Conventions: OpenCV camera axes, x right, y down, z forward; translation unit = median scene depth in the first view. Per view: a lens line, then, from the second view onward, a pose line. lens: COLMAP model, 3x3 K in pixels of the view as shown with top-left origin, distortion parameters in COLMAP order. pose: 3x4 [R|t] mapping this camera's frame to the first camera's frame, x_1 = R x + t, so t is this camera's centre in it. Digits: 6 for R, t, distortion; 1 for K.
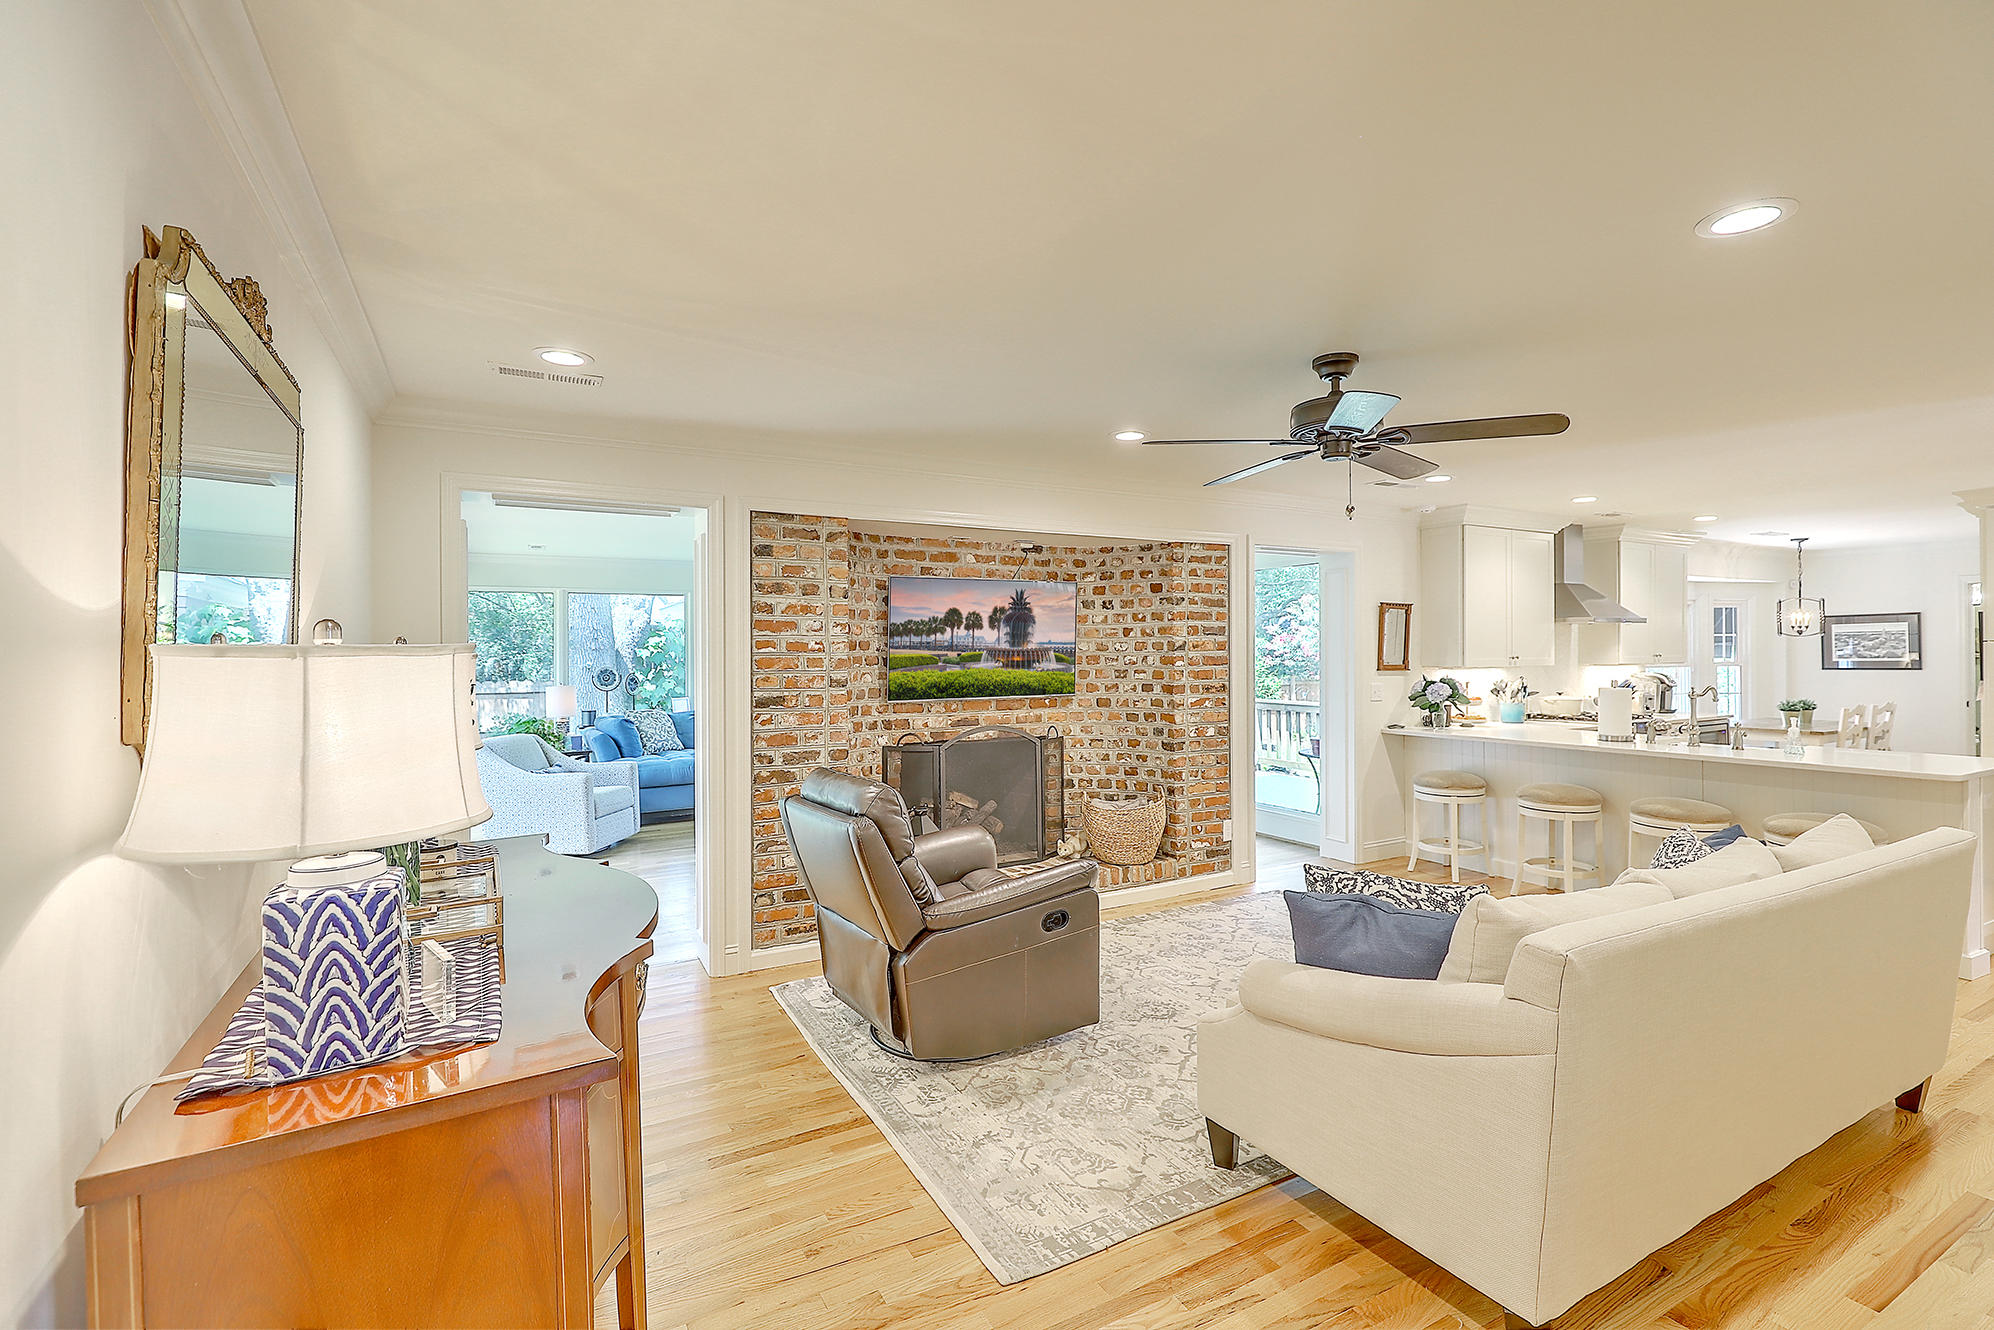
lens RADIAL K [[897.7, 0, 997.3], [0, 897.7, 658.5], [0, 0, 1]] dist [-0.002487, 0.000813]
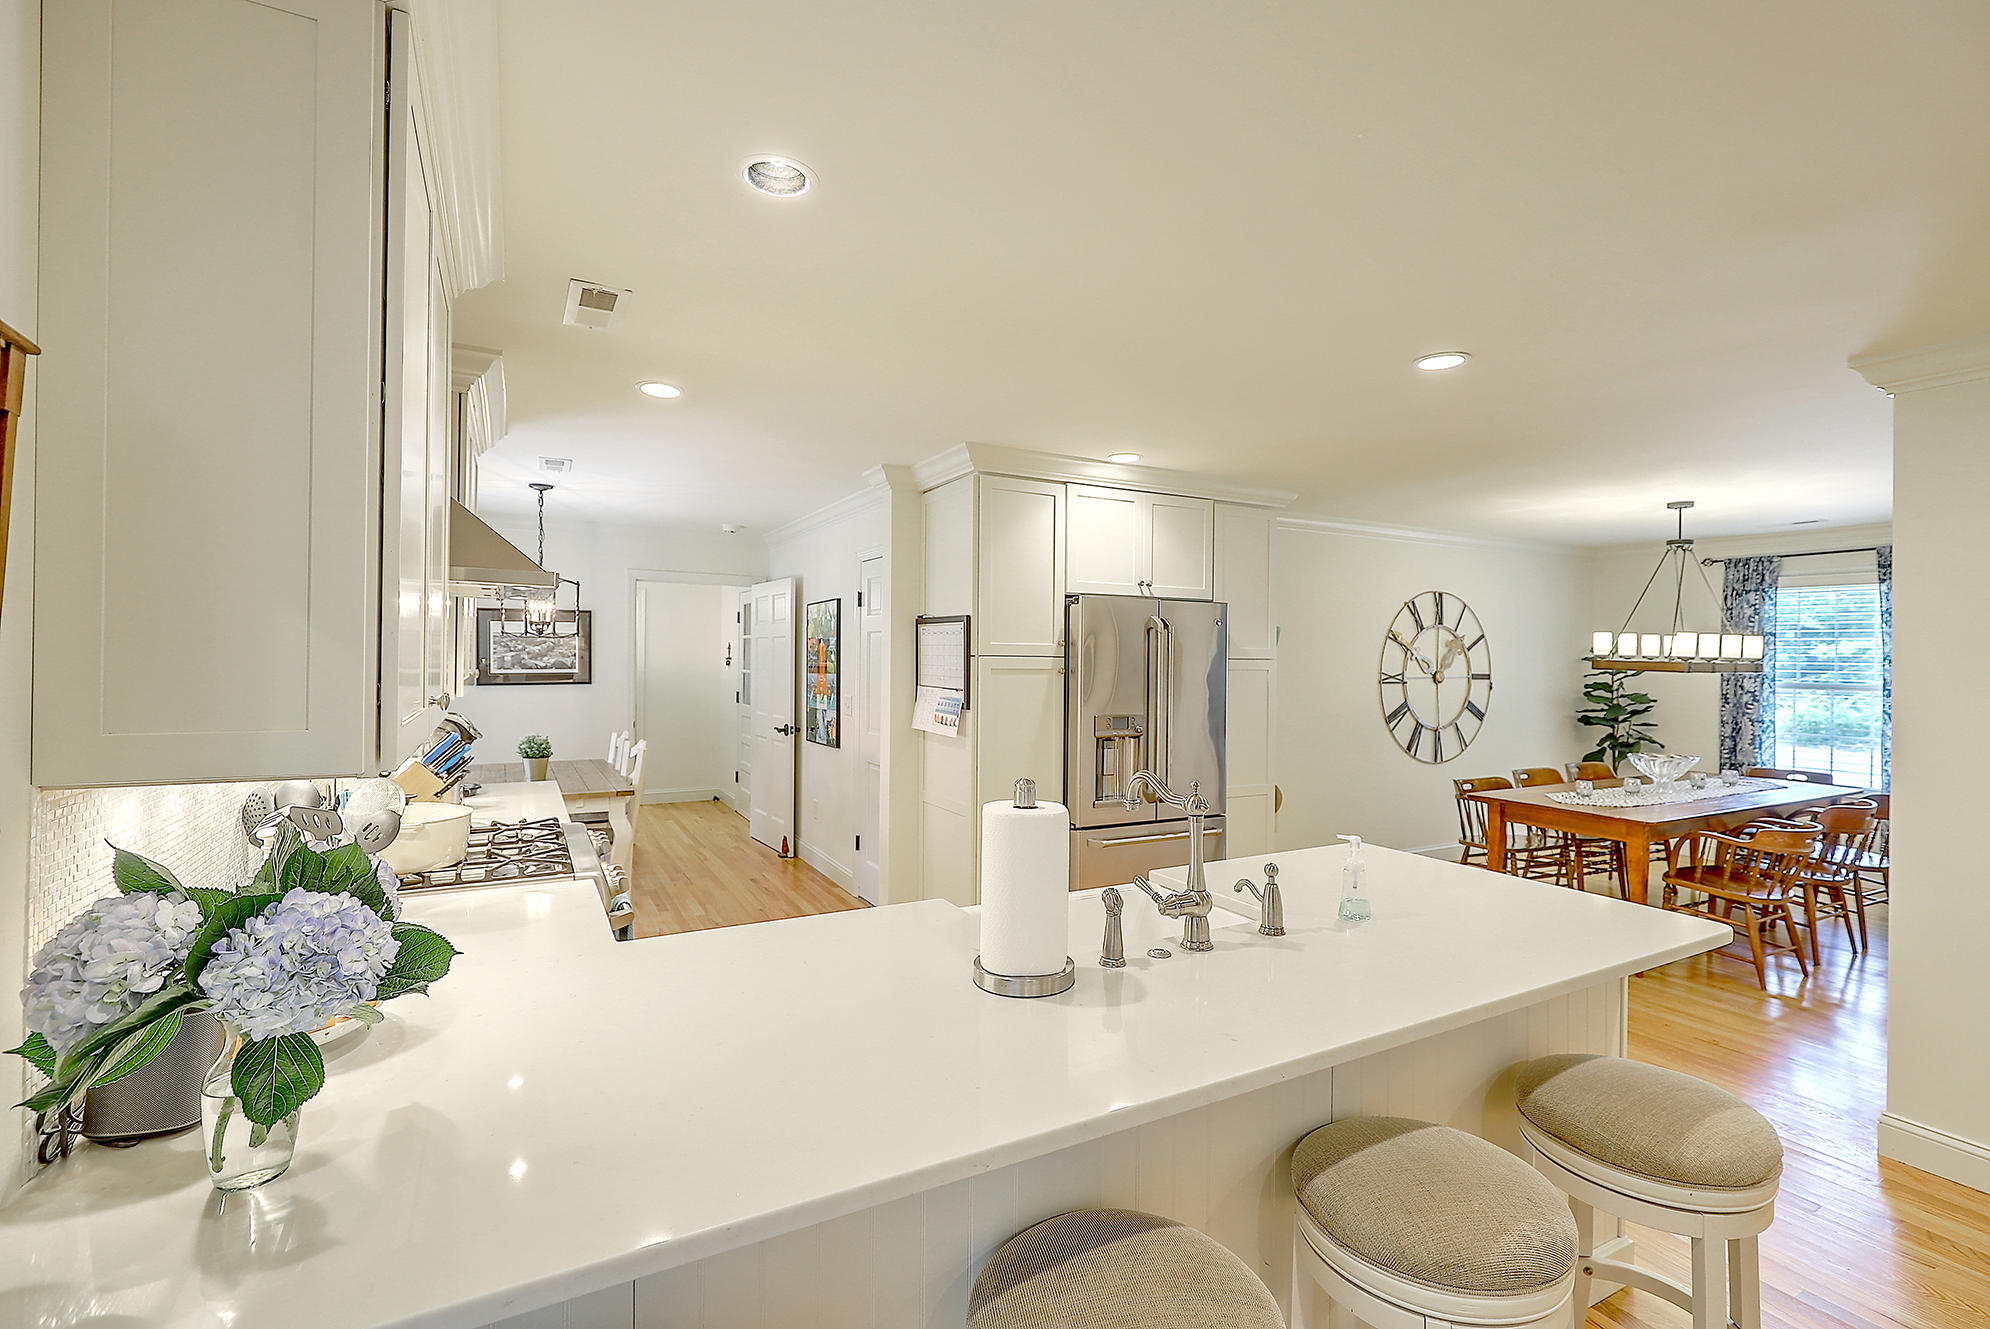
lens RADIAL K [[895.9, 0, 1013.3], [0, 895.9, 650.8], [0, 0, 1]] dist [-0.002487, 0.000813]
pose [[-0.002408, 0.008321, 0.999962, 0.391722], [-0.002614, 0.999962, -0.008327, -0.016959], [-0.999994, -0.002634, -0.002386, 1.016438]]
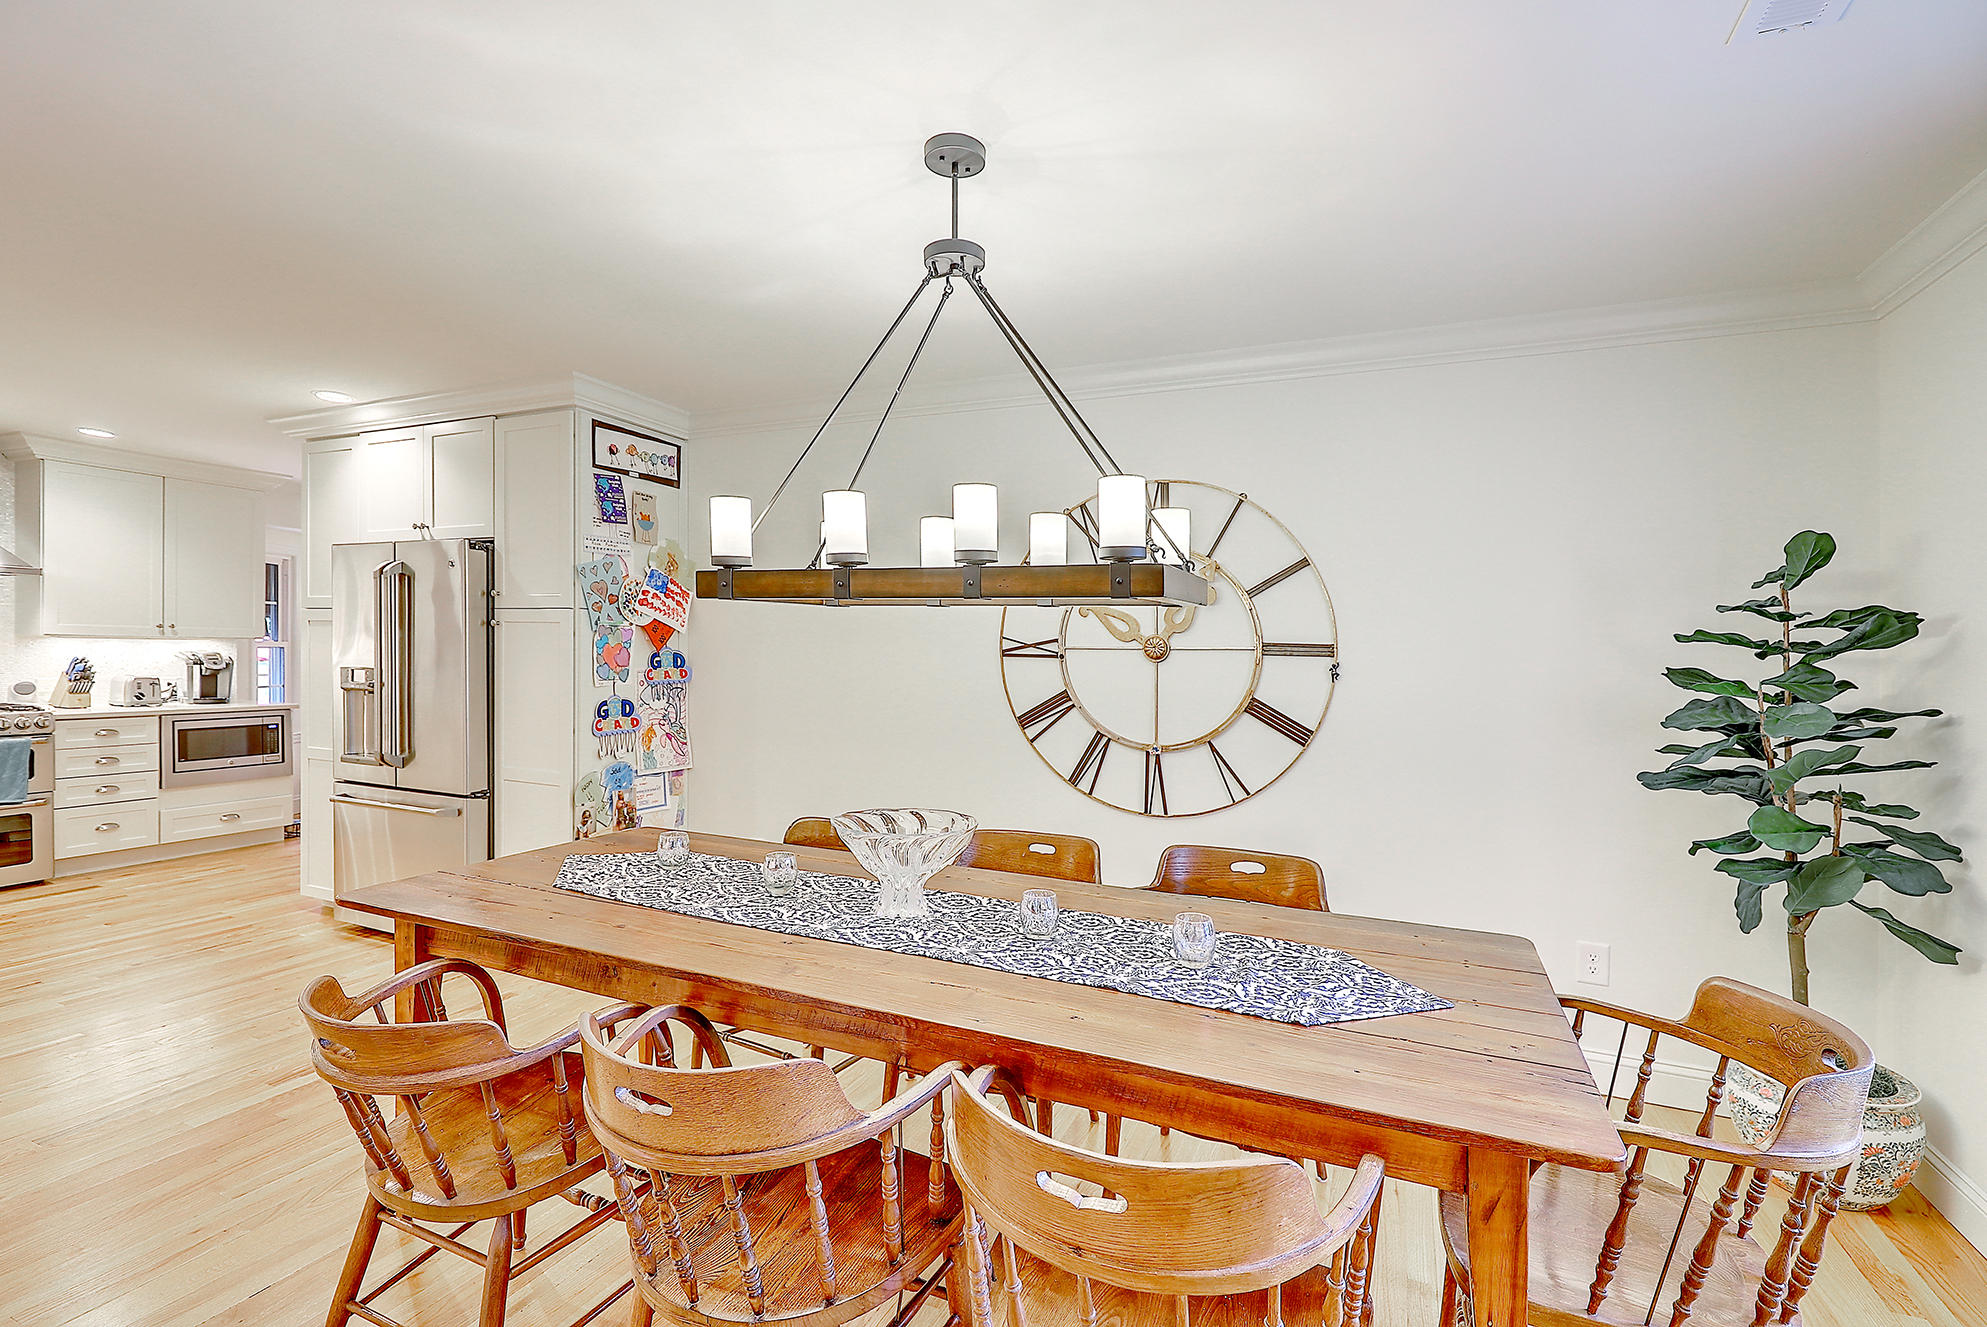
lens RADIAL K [[894.5, 0, 995.2], [0, 894.5, 662.2], [0, 0, 1]] dist [-0.002487, 0.000813]
pose [[0.792861, 0.007490, 0.609357, 1.148271], [-0.015472, 0.999850, 0.007842, 0.014220], [-0.609206, -0.015646, 0.792857, 0.001424]]
